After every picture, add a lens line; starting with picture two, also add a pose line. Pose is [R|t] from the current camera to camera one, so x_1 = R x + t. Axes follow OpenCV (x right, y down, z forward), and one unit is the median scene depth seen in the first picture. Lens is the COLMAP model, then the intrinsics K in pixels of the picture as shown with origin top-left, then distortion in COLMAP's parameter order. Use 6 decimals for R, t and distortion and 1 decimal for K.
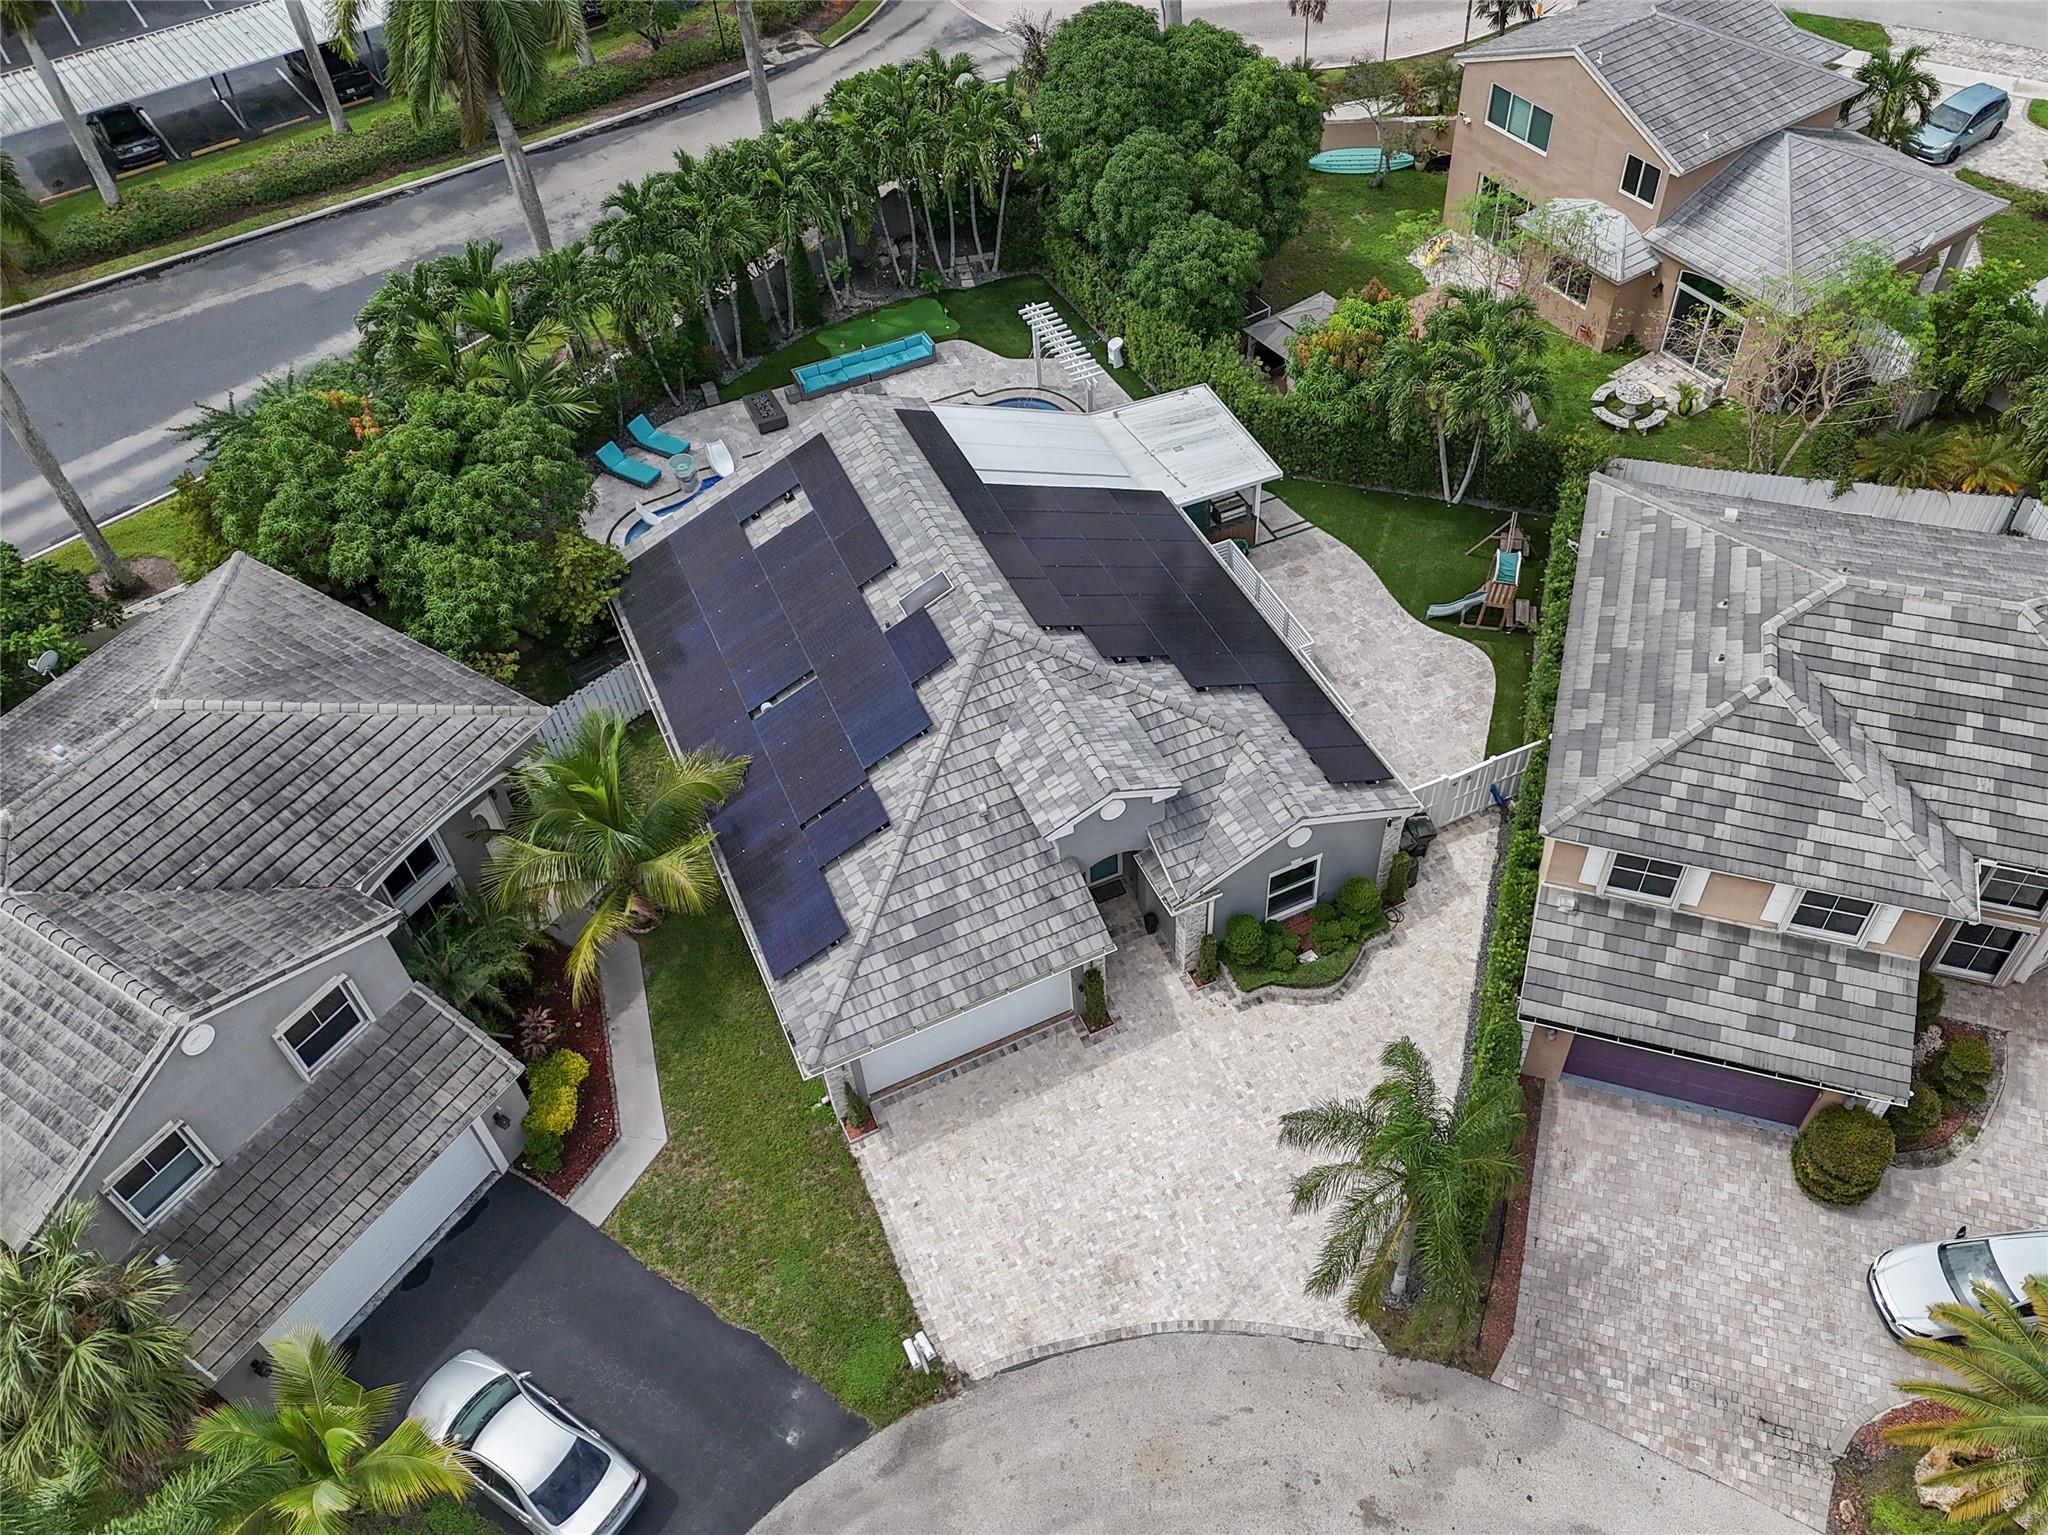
lens RADIAL K [[1625.9, 0, 1090.4], [0, 1625.9, 762.5], [0, 0, 1]] dist [0.051238, -0.010335]
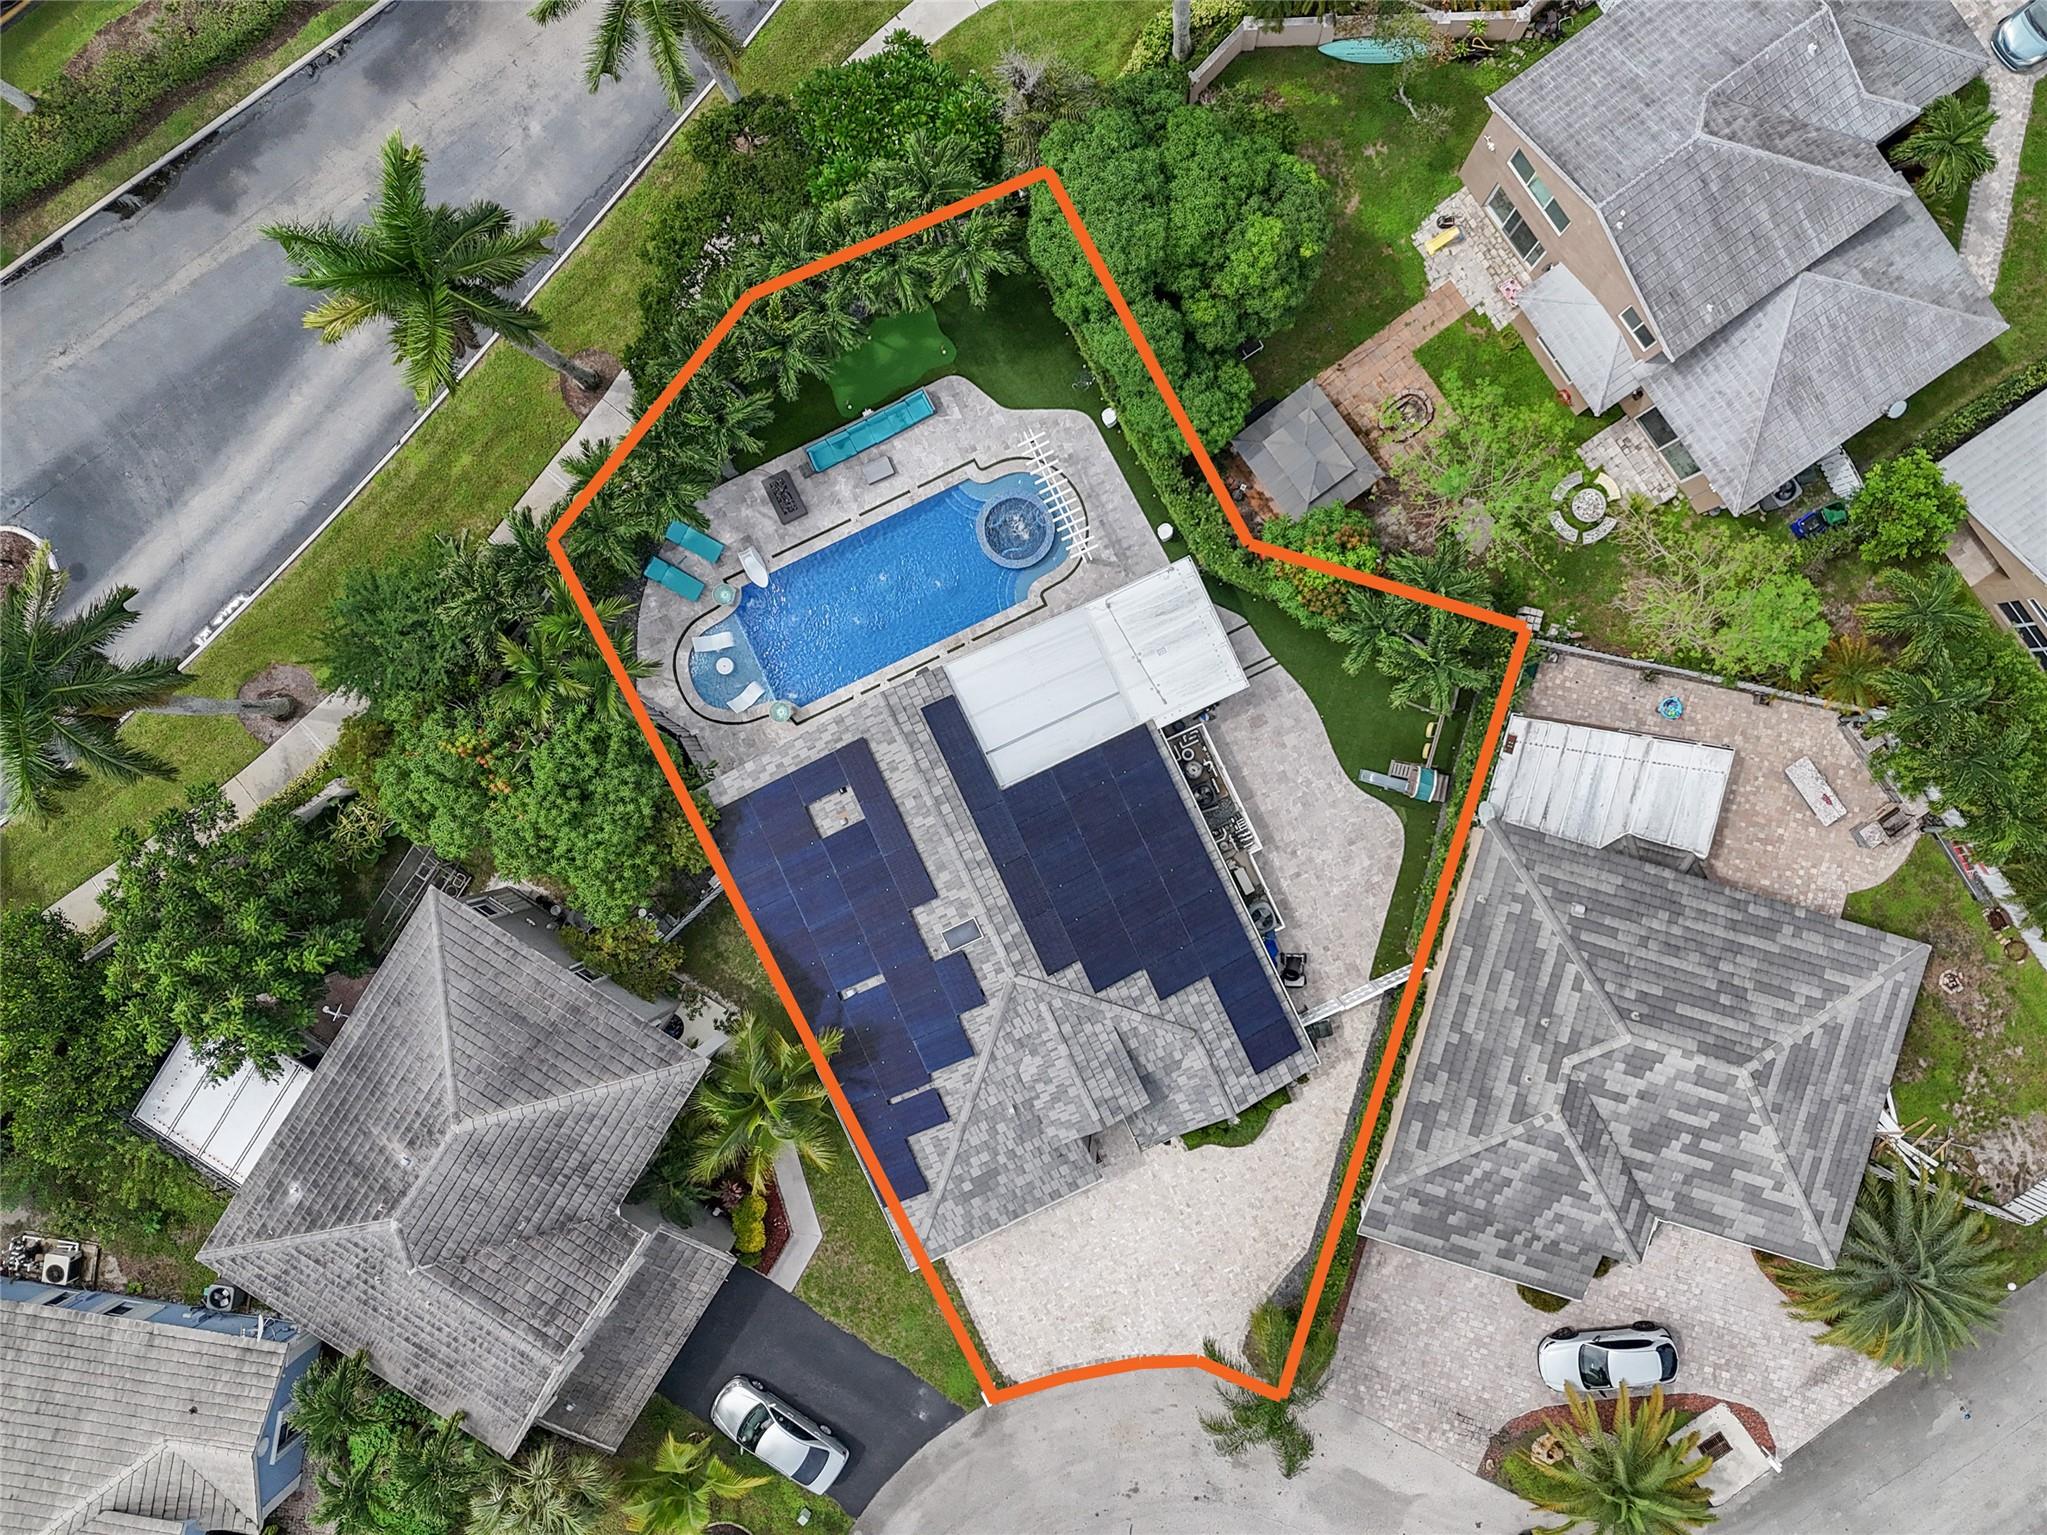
lens RADIAL K [[1605.7, 0, 1071.1], [0, 1605.7, 763.9], [0, 0, 1]] dist [0.065537, -0.090275]
pose [[0.999941, -0.000247, -0.010849, 0.002106], [0.007368, 0.749489, 0.661976, -1.144284], [0.007968, -0.662017, 0.749446, 0.119725]]
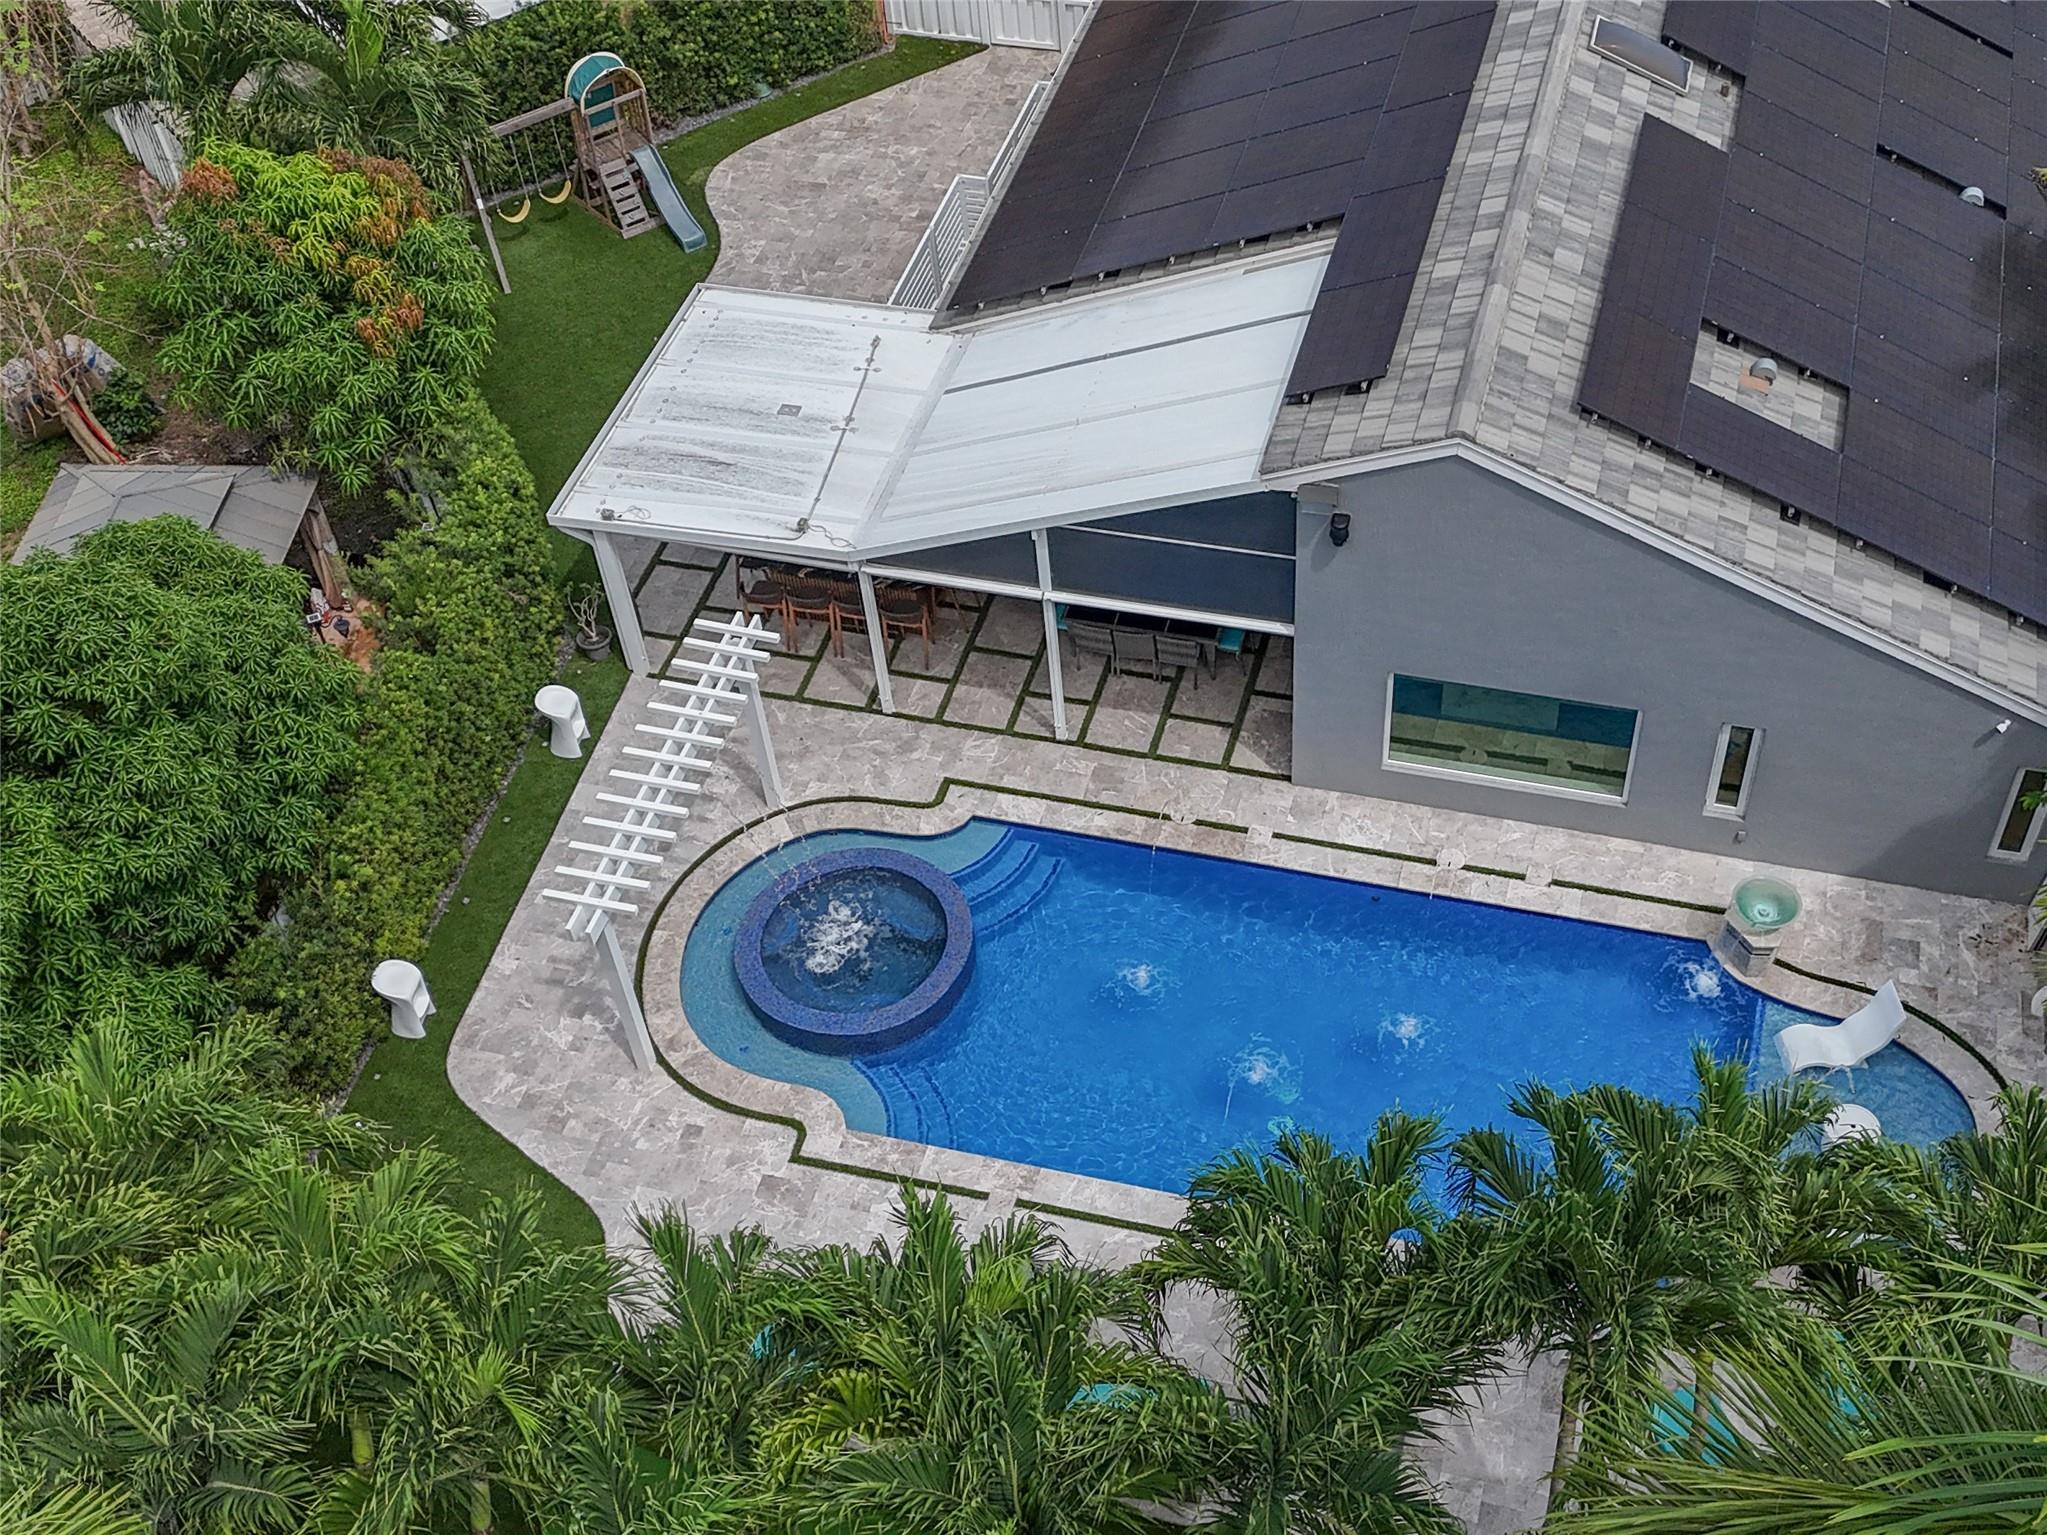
lens RADIAL K [[2335.5, 0, 1153.1], [0, 2335.5, 765.2], [0, 0, 1]] dist [0.112072, -0.006440]
pose [[-0.766641, -0.444080, 0.463740, -0.461236], [0.516503, 0.002521, 0.856282, -0.883926], [-0.381427, 0.895983, 0.227436, 1.165552]]
